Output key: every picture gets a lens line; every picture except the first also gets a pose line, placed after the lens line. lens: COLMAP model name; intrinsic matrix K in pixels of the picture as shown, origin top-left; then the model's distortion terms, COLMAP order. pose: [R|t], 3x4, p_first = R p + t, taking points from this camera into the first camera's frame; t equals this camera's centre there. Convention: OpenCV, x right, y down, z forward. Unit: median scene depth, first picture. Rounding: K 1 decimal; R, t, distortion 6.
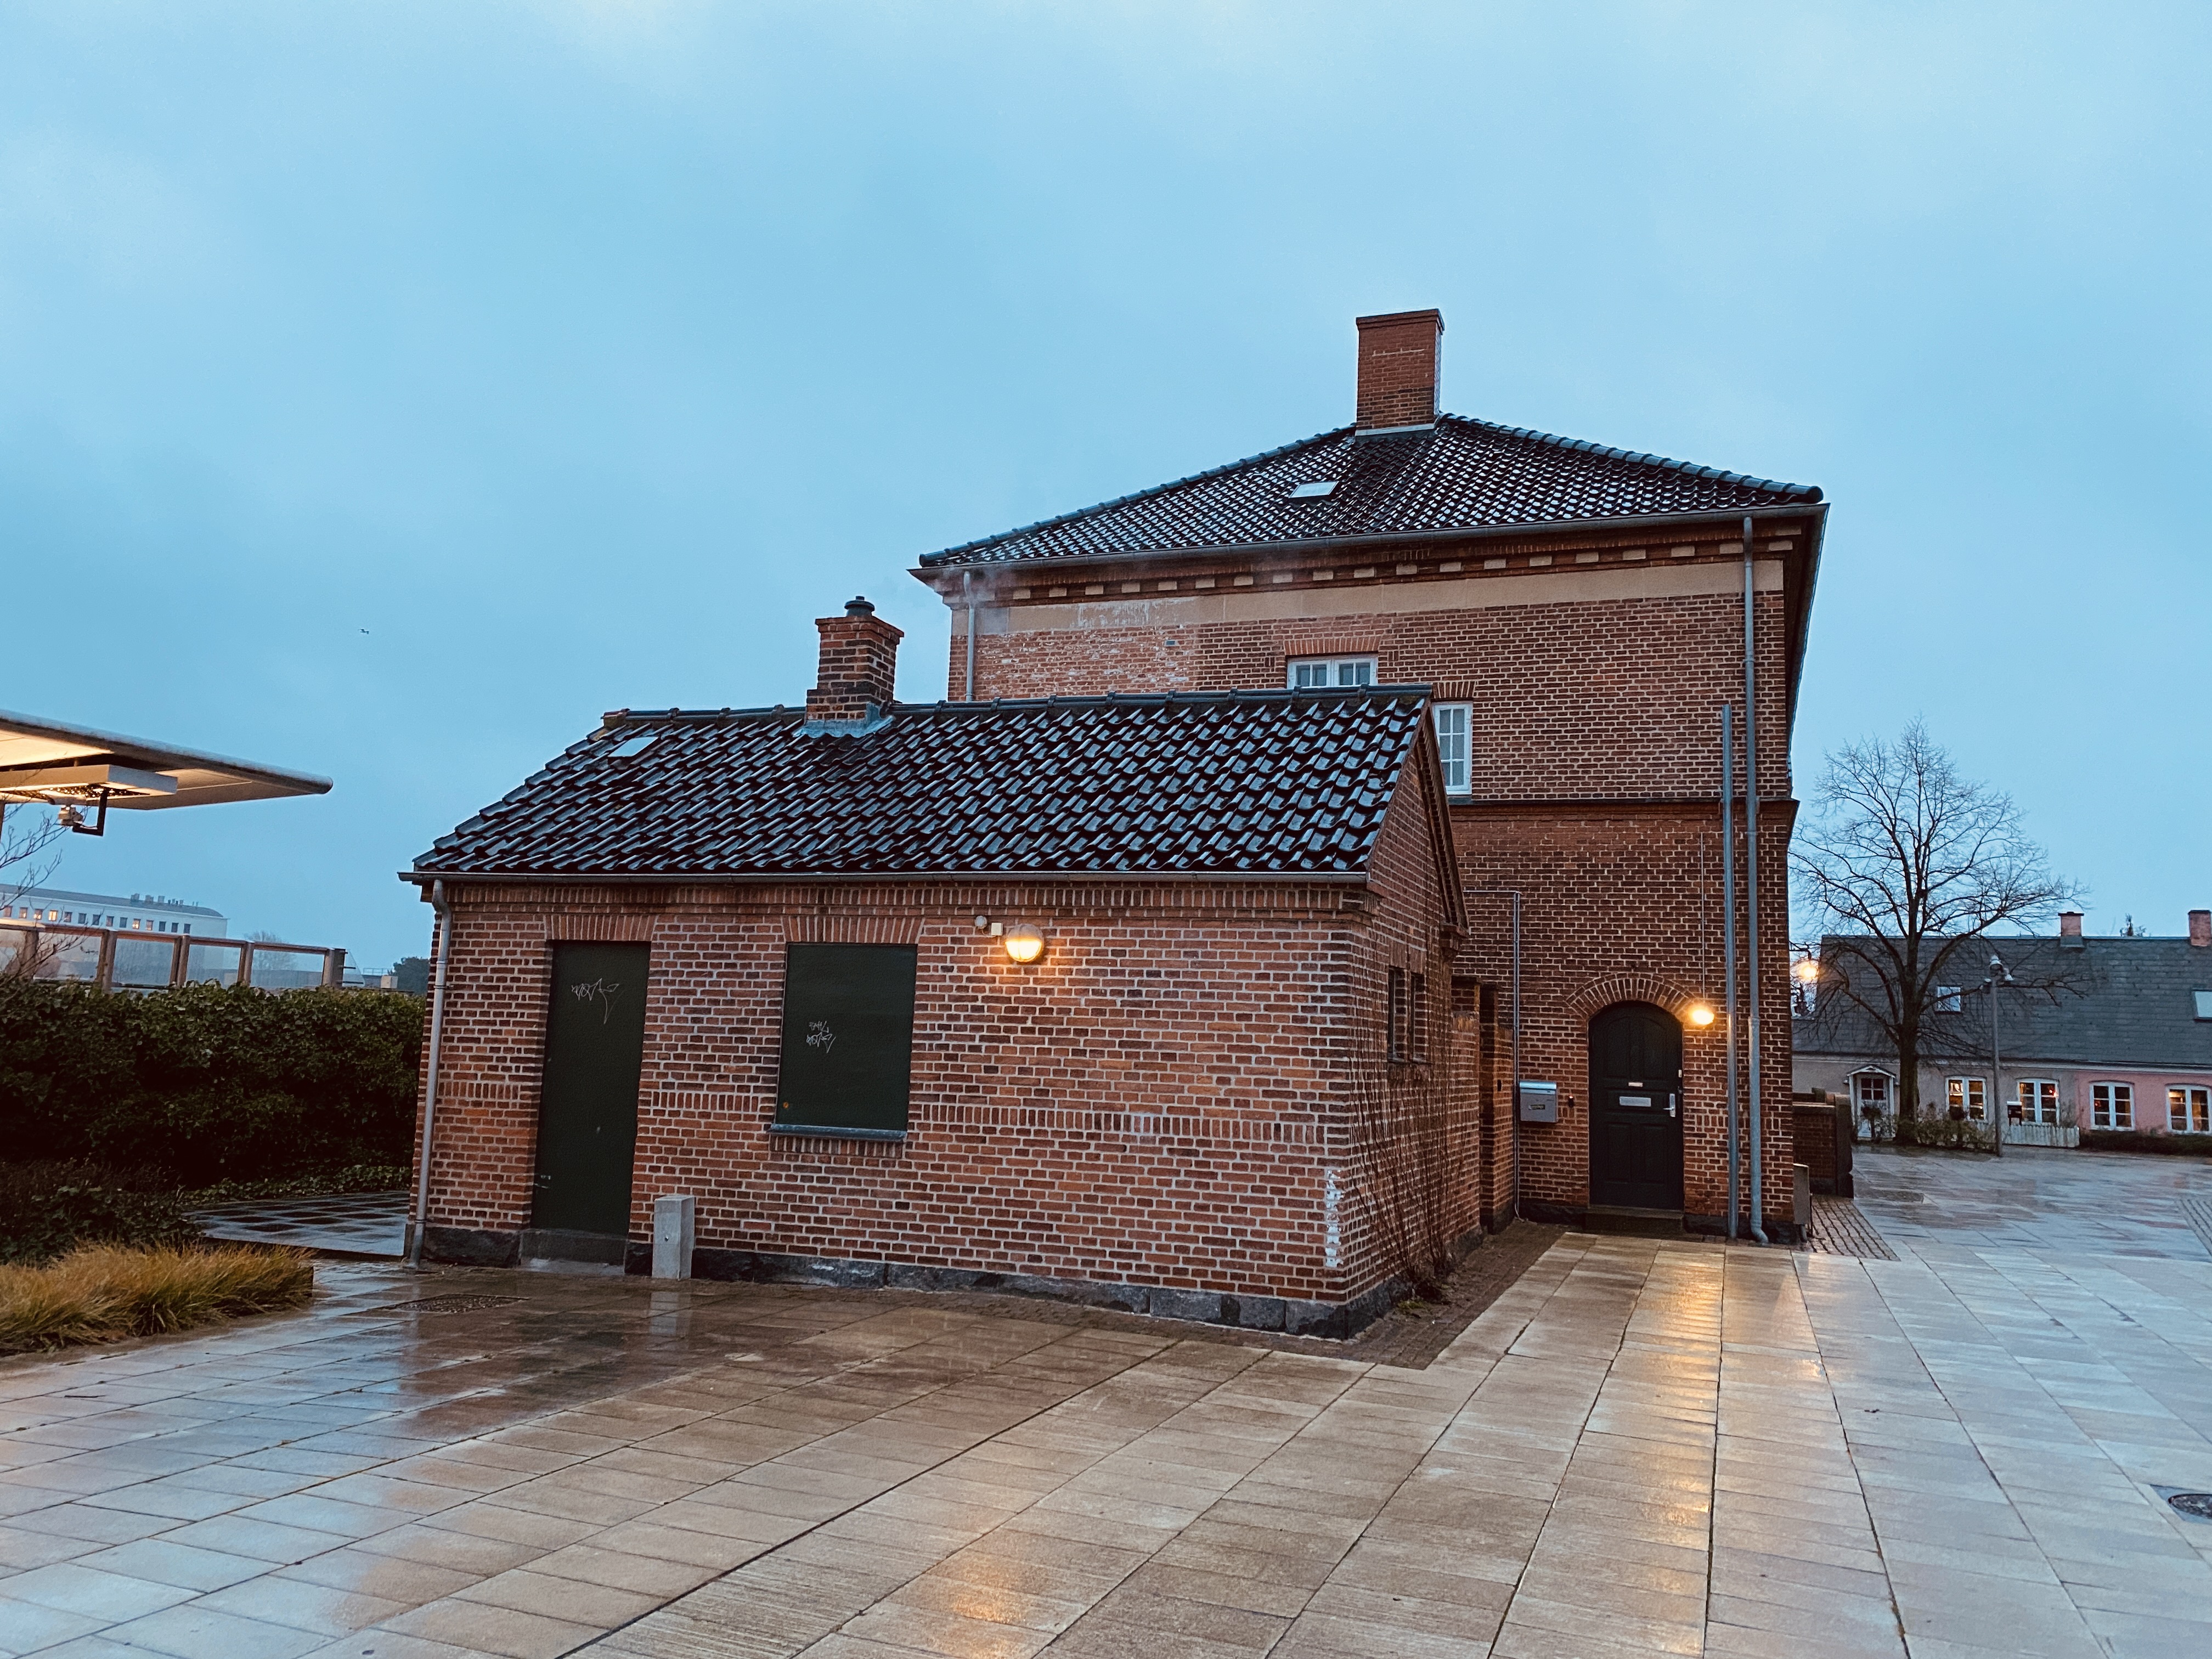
lens RADIAL K [[1673.9, 0, 1118.4], [0, 1673.9, 803.9], [0, 0, 1]] dist [0.070296, -0.103435]
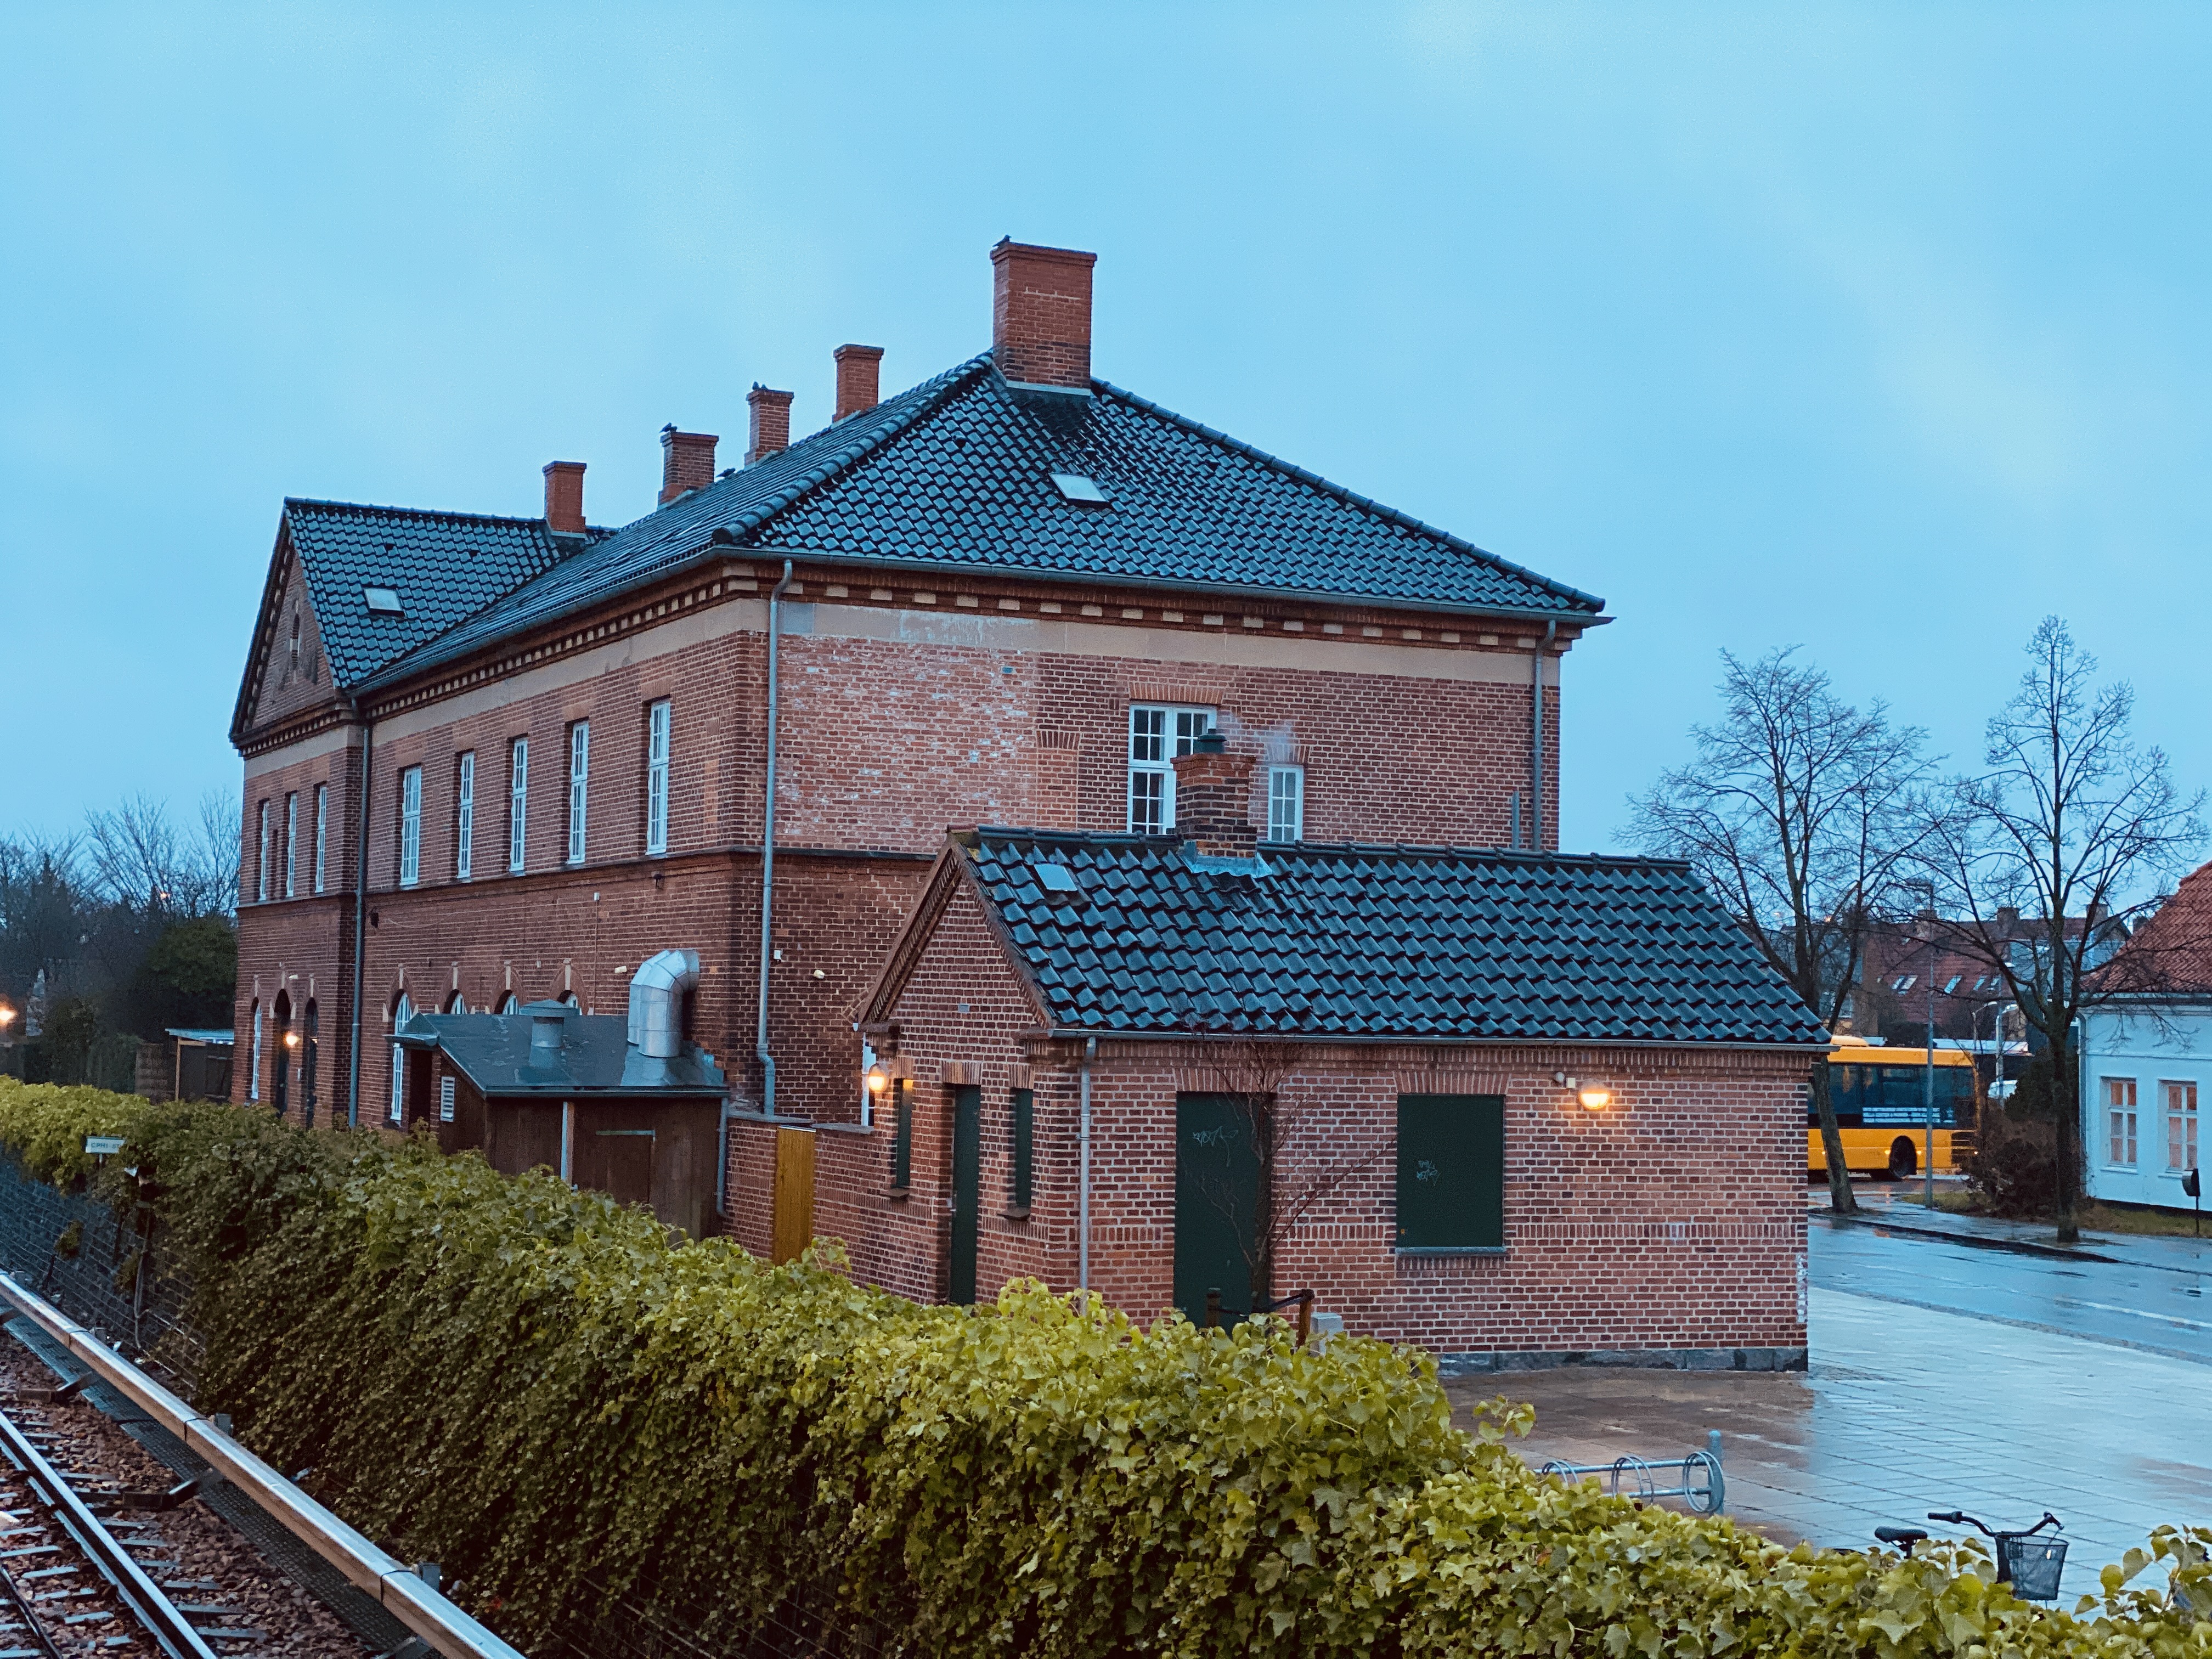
lens RADIAL K [[3271.7, 0, 1113.6], [0, 3271.7, 808.9], [0, 0, 1]] dist [0.148212, 0.000000]
pose [[0.715856, 0.020880, 0.697935, -1.821419], [-0.094063, 0.993325, 0.066761, -0.232771], [-0.691883, -0.113441, 0.713042, -0.436296]]
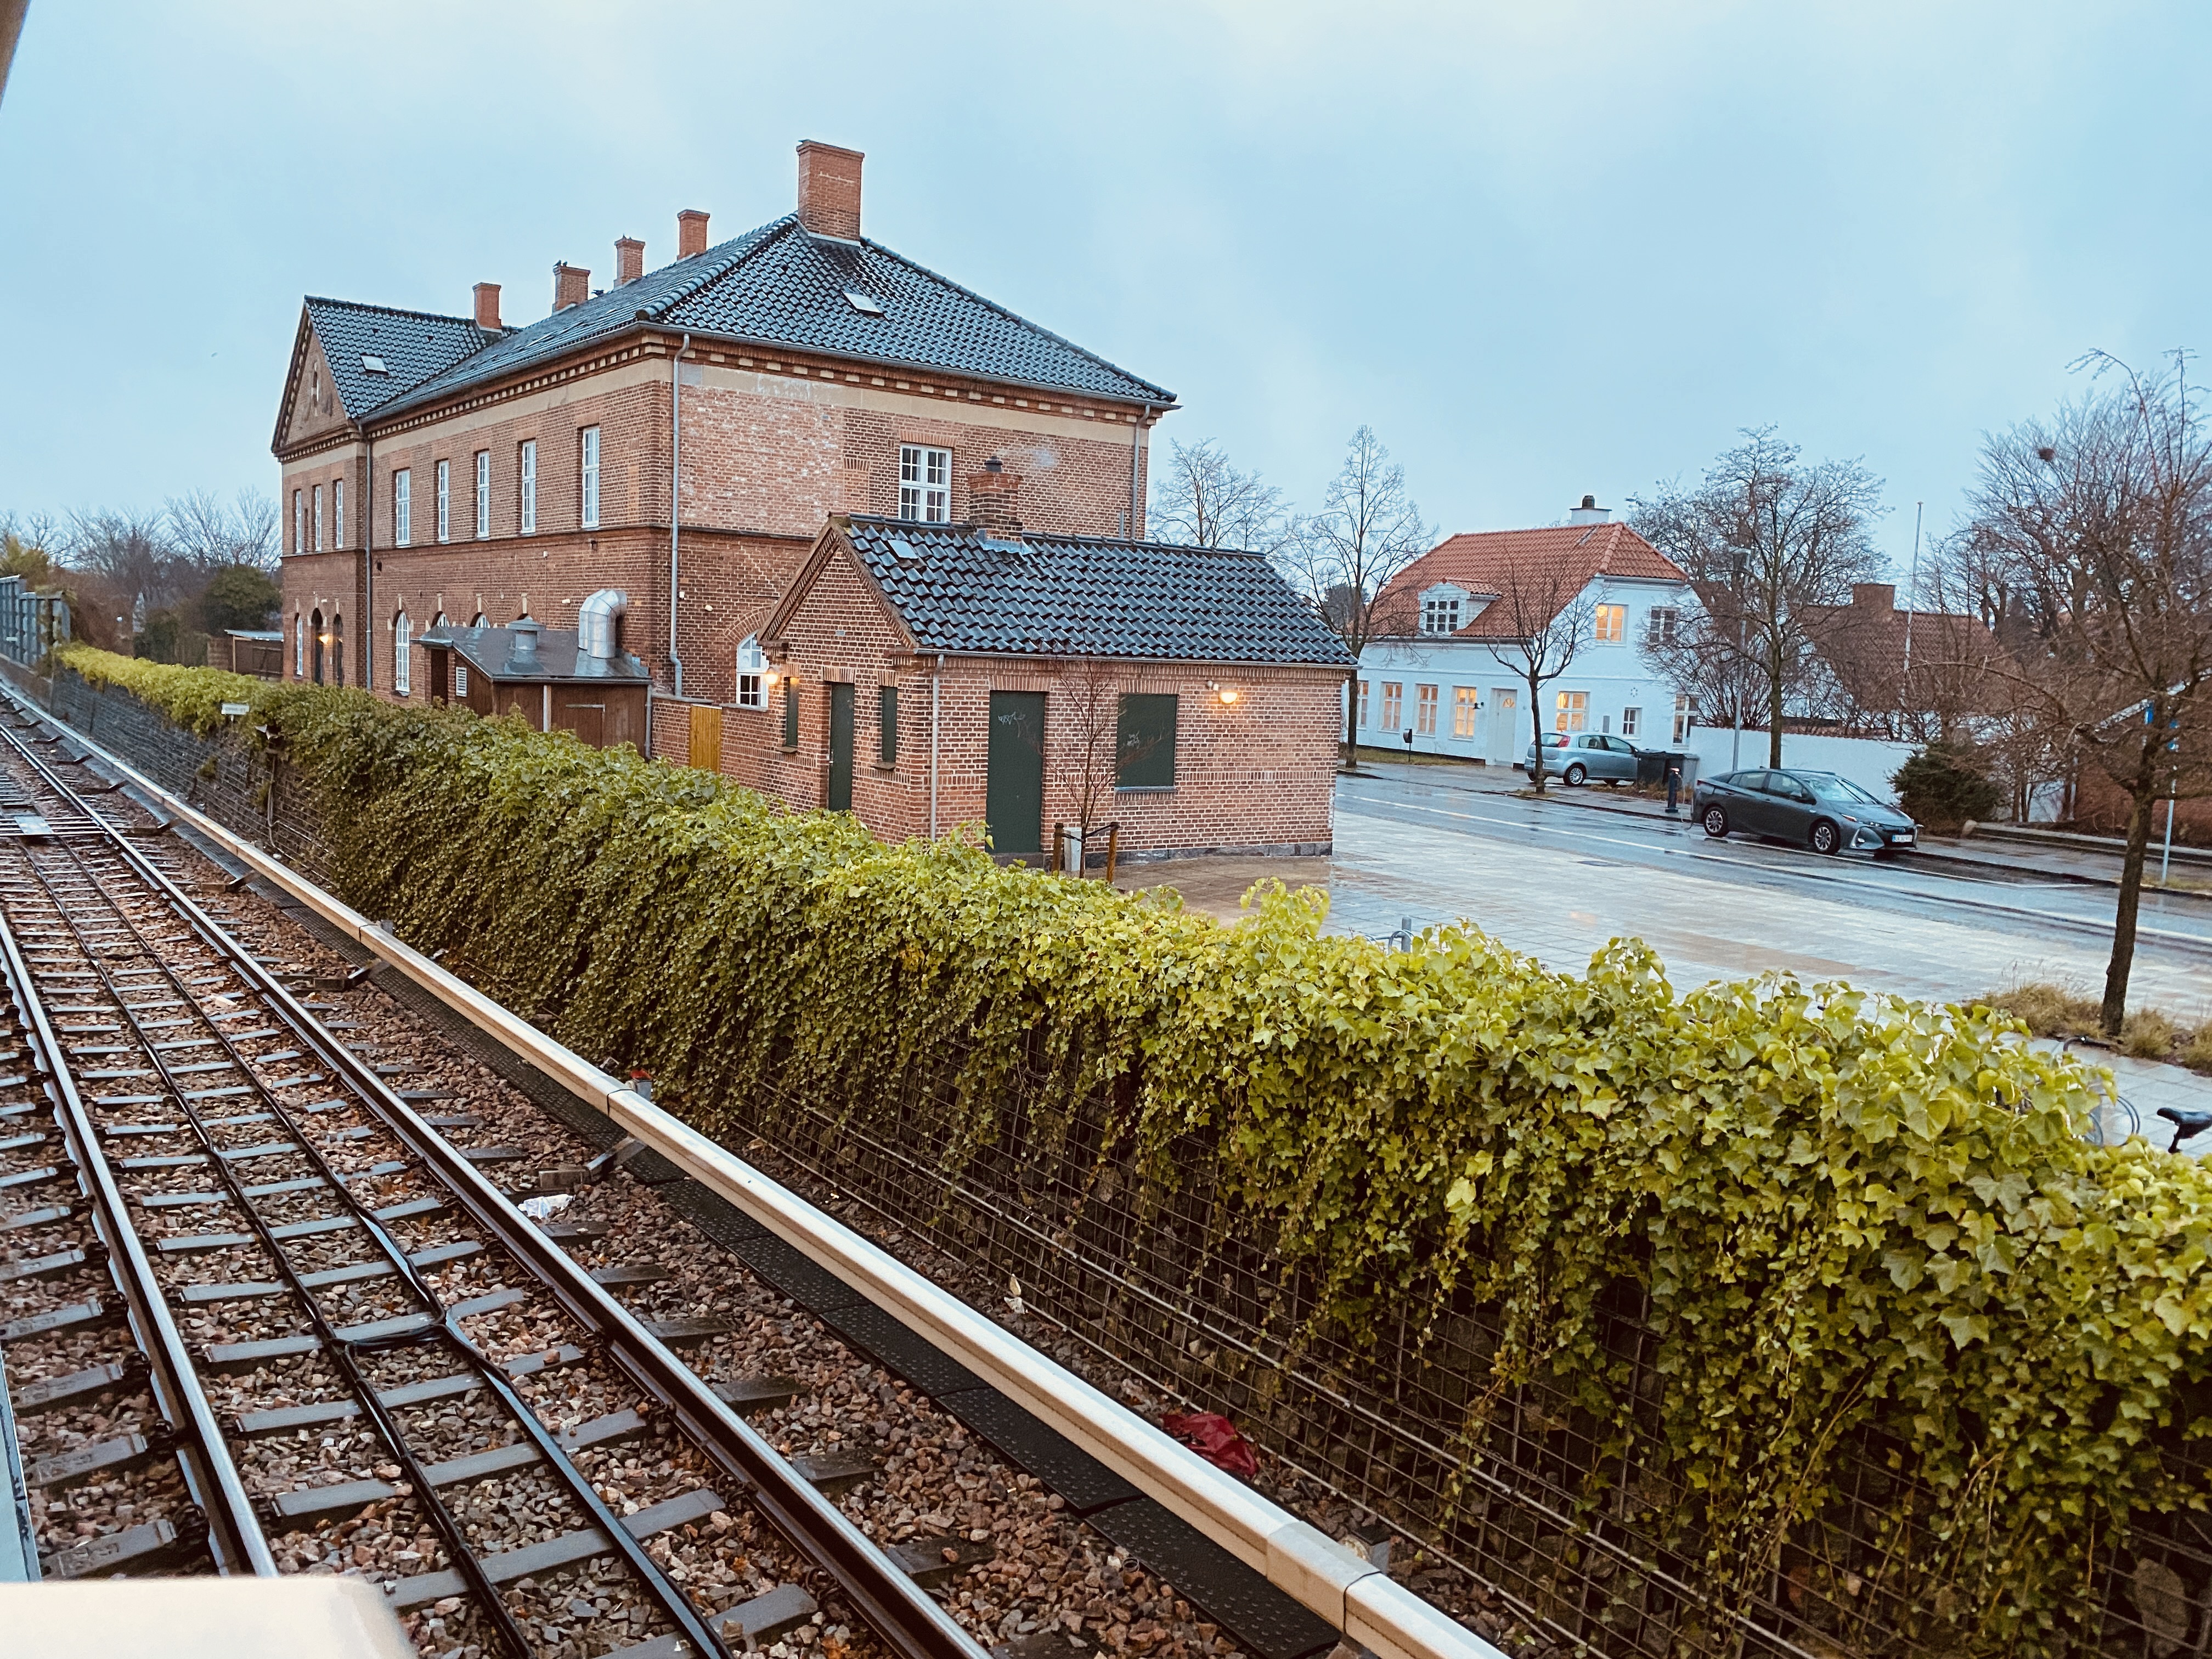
lens RADIAL K [[1673.9, 0, 1103.9], [0, 1673.9, 816.4], [0, 0, 1]] dist [0.070296, -0.103435]
pose [[0.557826, -0.096245, 0.824359, -1.651840], [-0.139061, 0.968374, 0.207158, -0.157093], [-0.818225, -0.230195, 0.526800, 0.003184]]
